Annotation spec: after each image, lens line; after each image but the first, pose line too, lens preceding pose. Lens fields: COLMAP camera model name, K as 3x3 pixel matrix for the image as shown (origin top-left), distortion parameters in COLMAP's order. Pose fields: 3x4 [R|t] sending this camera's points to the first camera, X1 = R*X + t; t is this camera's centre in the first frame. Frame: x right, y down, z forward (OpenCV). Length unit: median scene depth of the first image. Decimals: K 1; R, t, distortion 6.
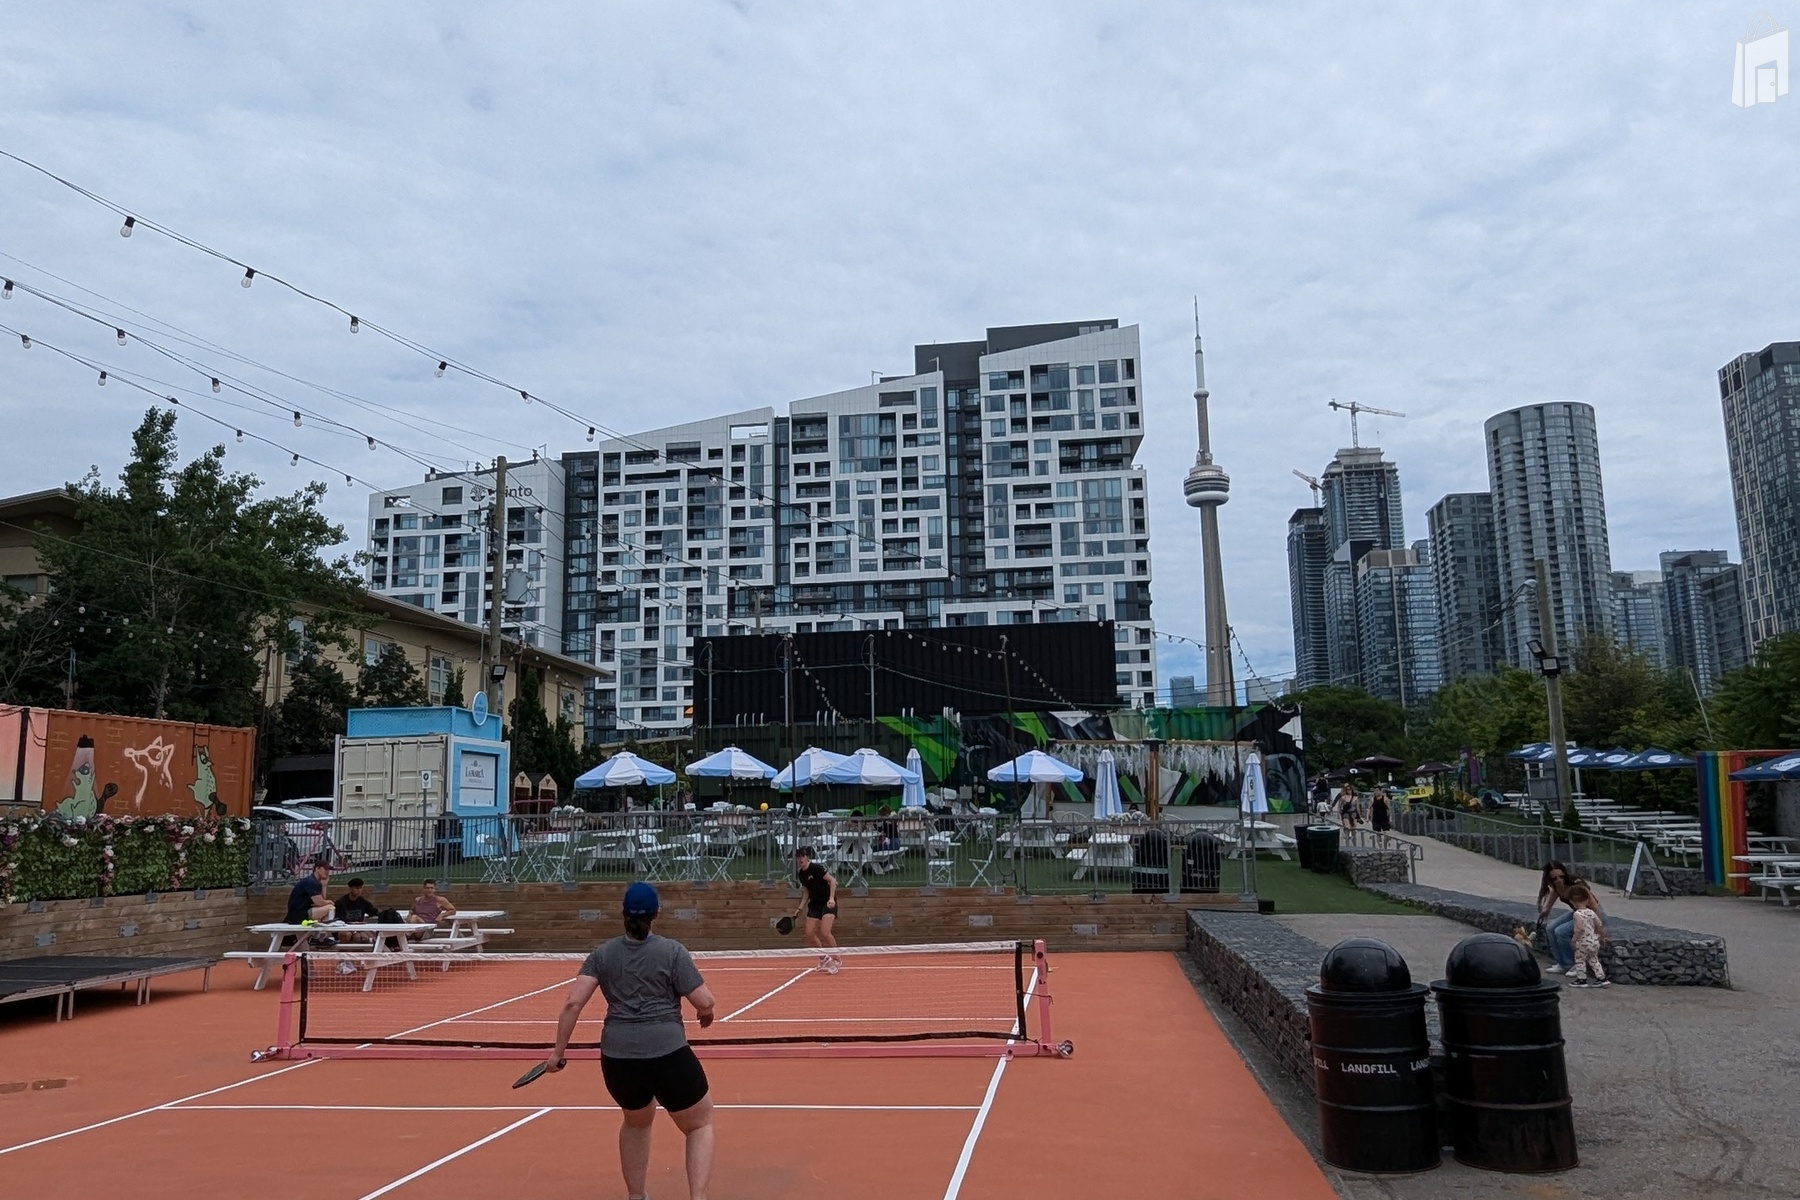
lens RADIAL K [[1321.9, 0, 875.4], [0, 1321.9, 607.5], [0, 0, 1]] dist [-0.007933, 0.005514]
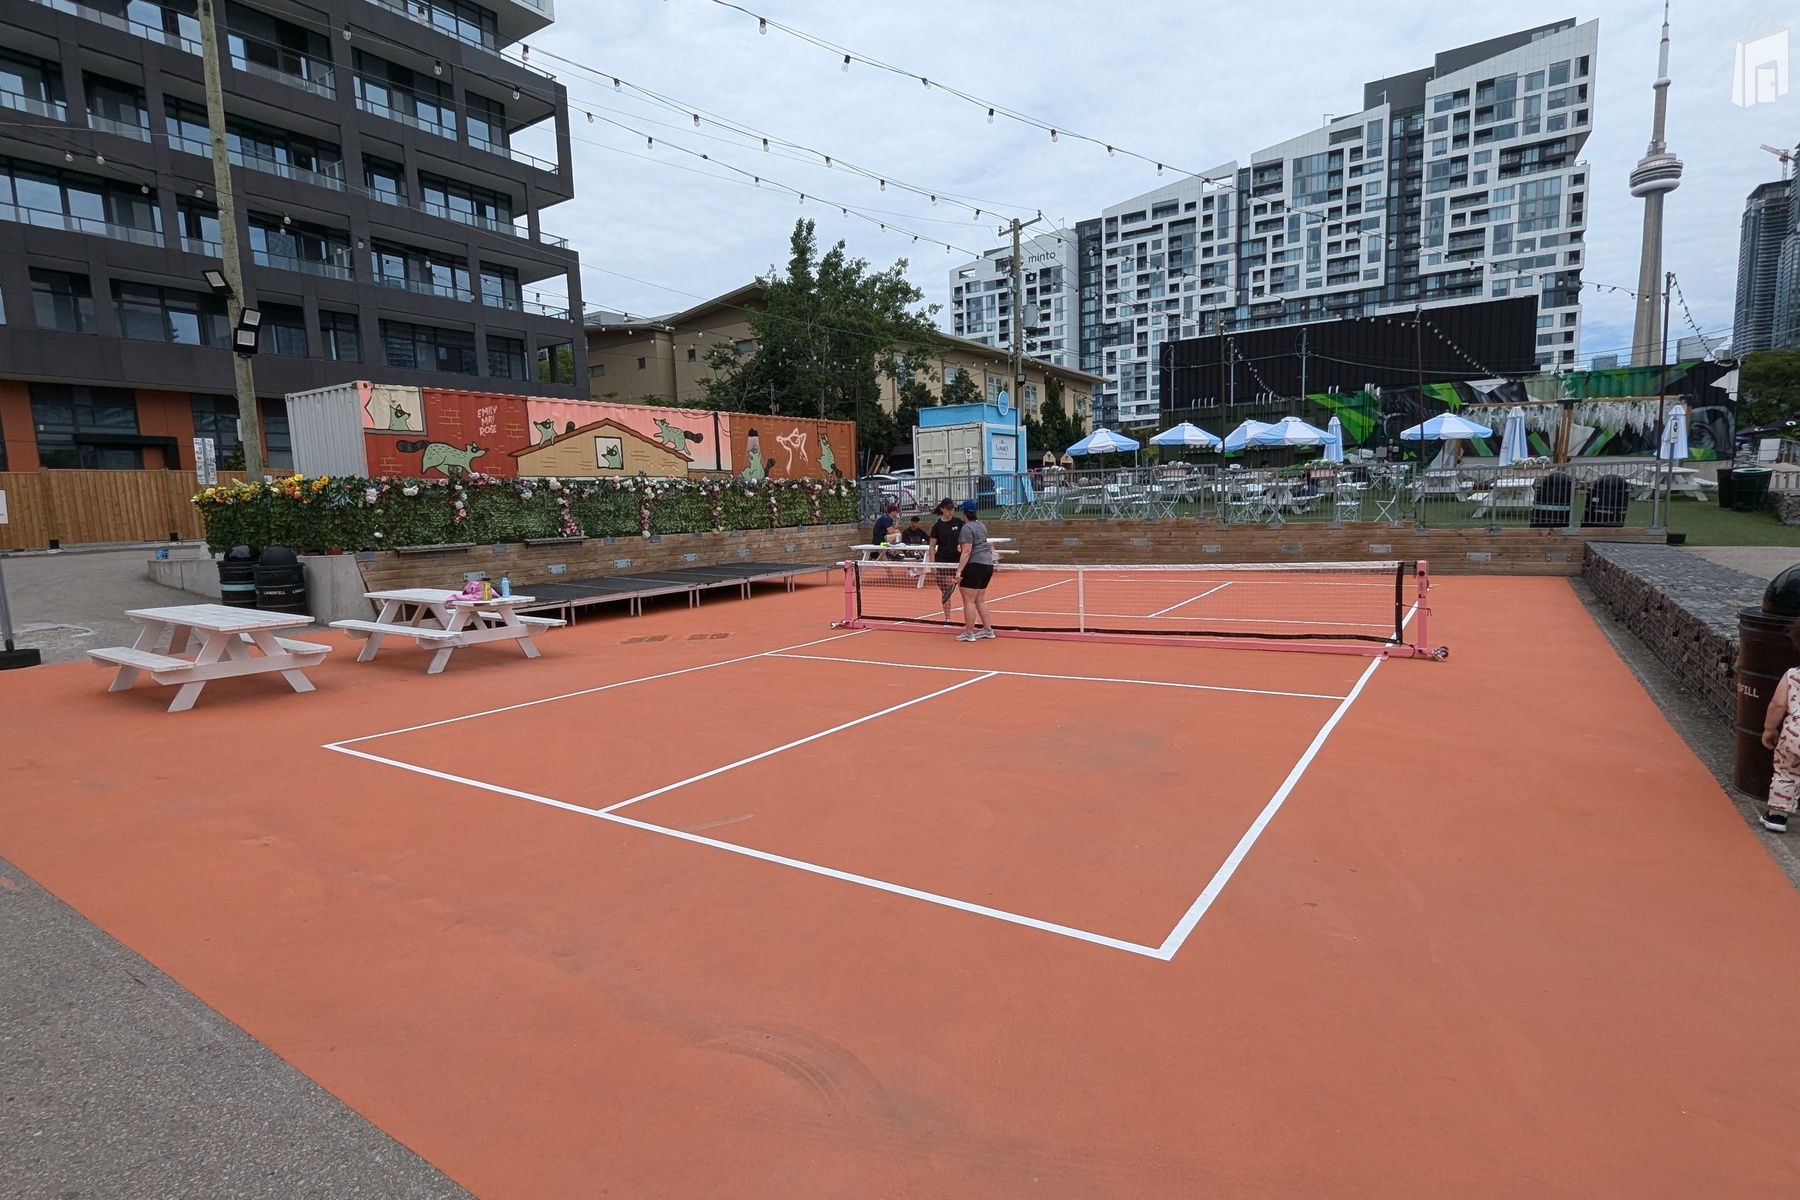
lens RADIAL K [[879.5, 0, 905.7], [0, 879.5, 604.2], [0, 0, 1]] dist [-0.003847, 0.001807]
pose [[0.908094, 0.038632, -0.416982, 0.011159], [0.083761, 0.958858, 0.271248, 0.013960], [0.410305, -0.281245, 0.867497, 0.046871]]
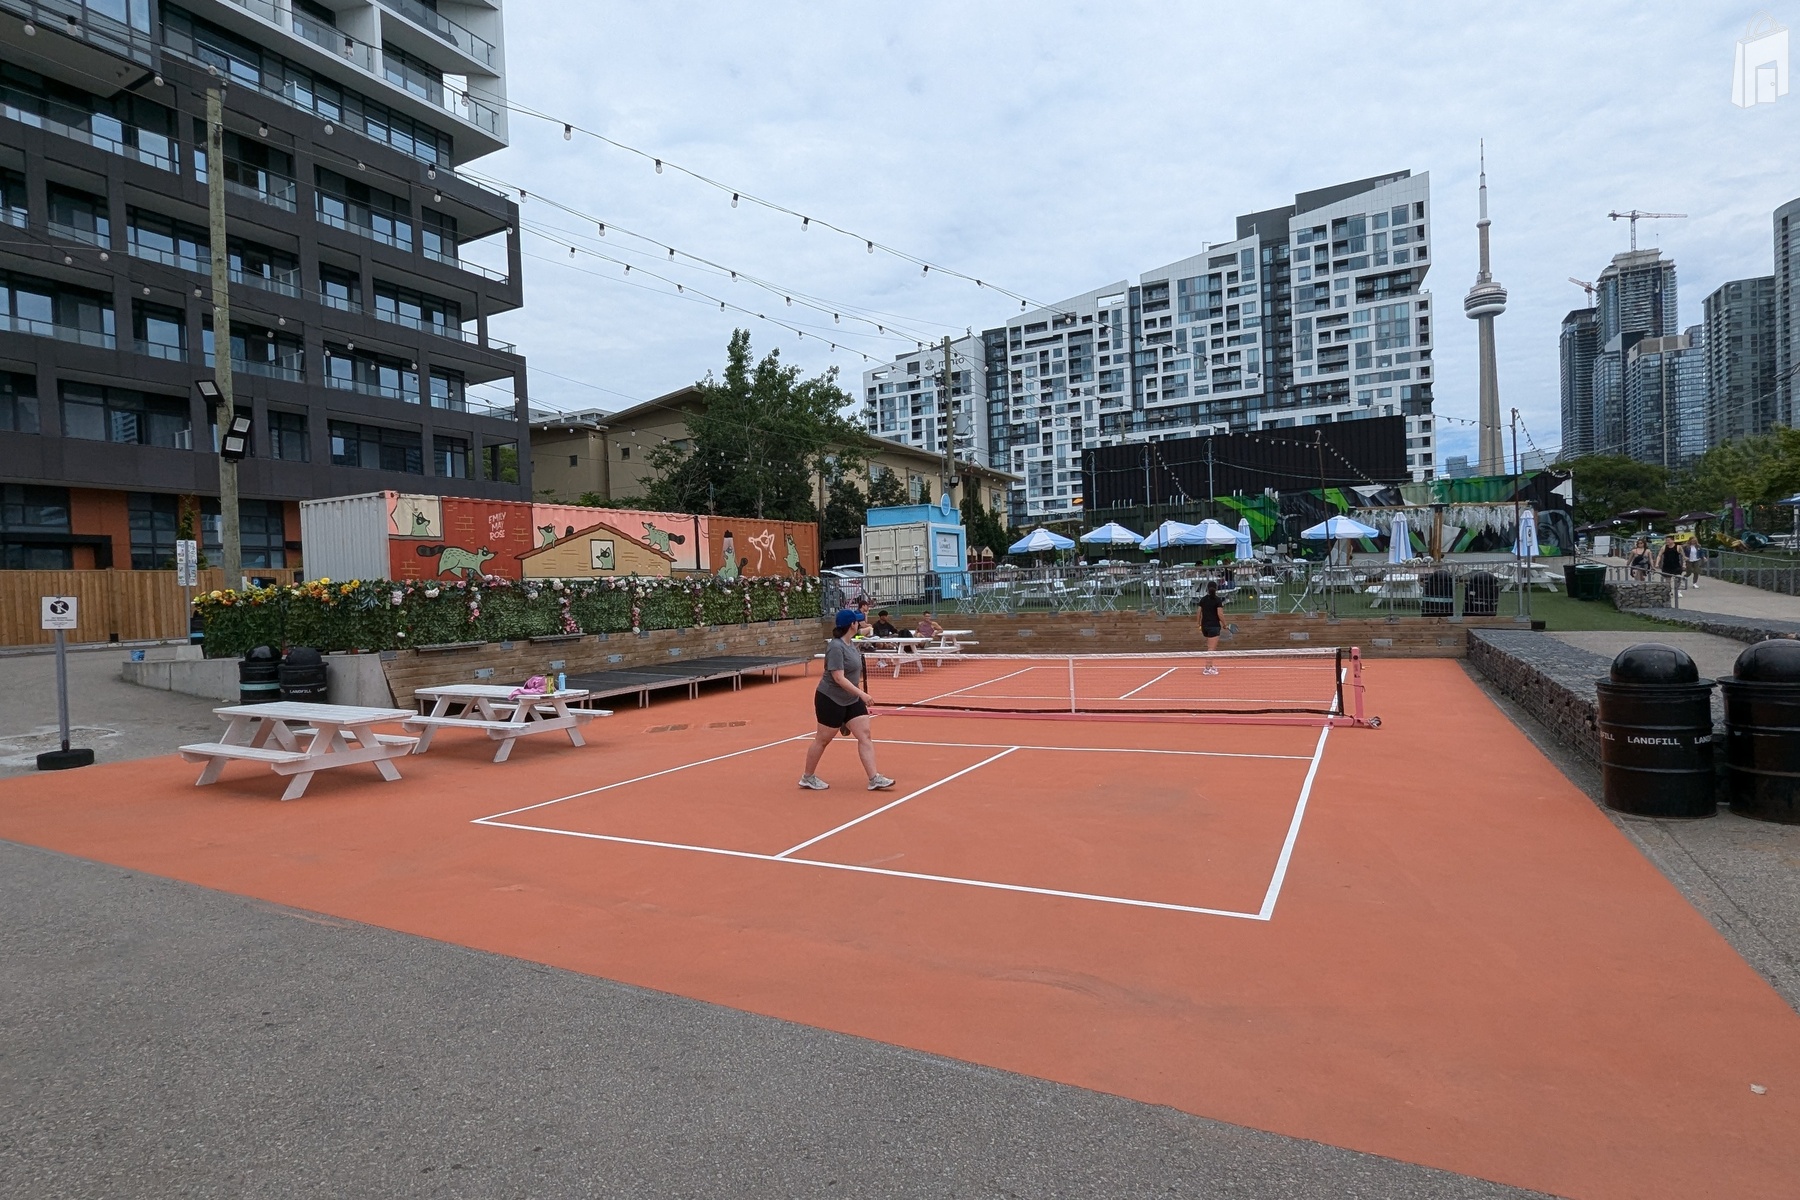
lens RADIAL K [[879.5, 0, 905.0], [0, 879.5, 605.6], [0, 0, 1]] dist [-0.003847, 0.001807]
pose [[0.945281, -0.011222, -0.326063, -0.006435], [0.073984, 0.980746, 0.180733, 0.001879], [0.317757, -0.194967, 0.927911, -0.000468]]
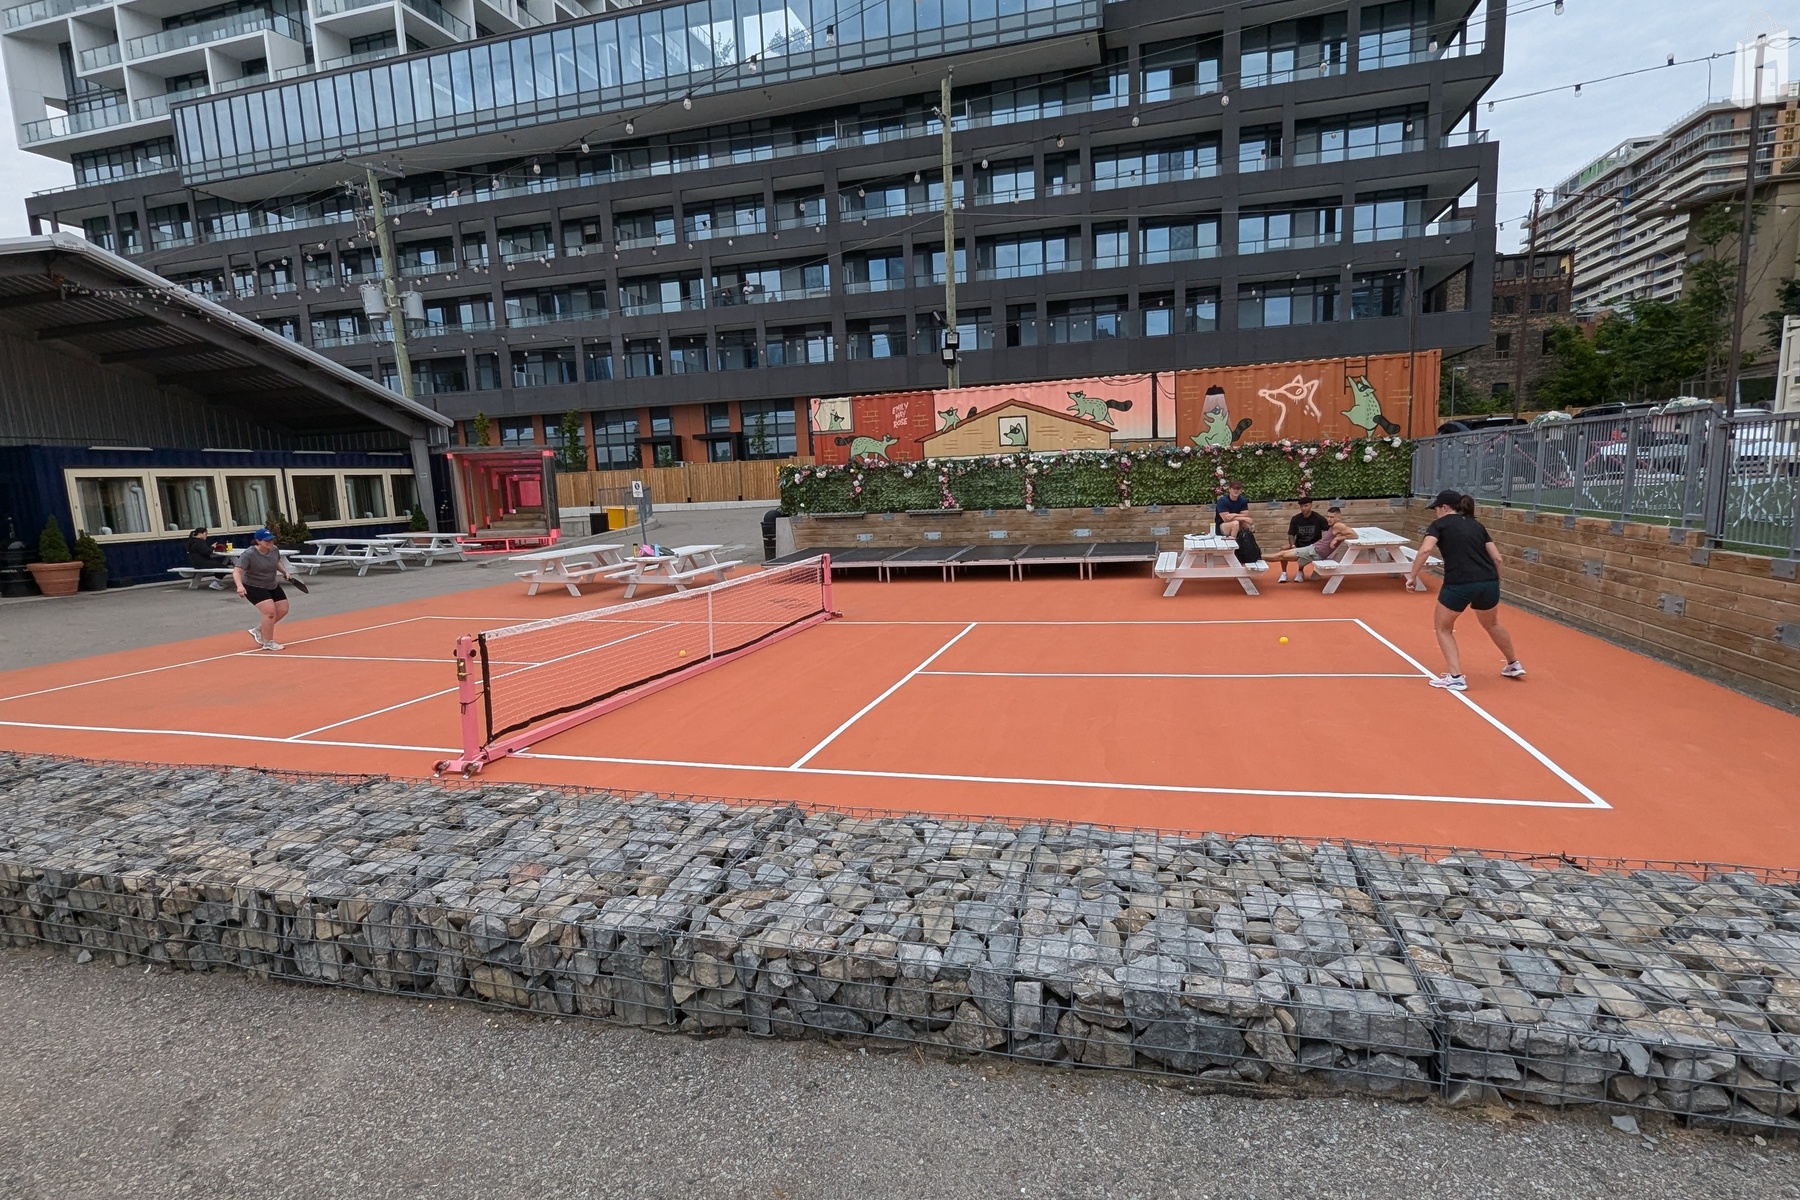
lens RADIAL K [[879.5, 0, 909.3], [0, 879.5, 599.0], [0, 0, 1]] dist [-0.003847, 0.001807]
pose [[-0.118553, 0.158720, -0.980180, 0.183004], [0.209267, 0.968964, 0.131593, 0.063375], [0.970645, -0.189518, -0.148088, 0.398631]]
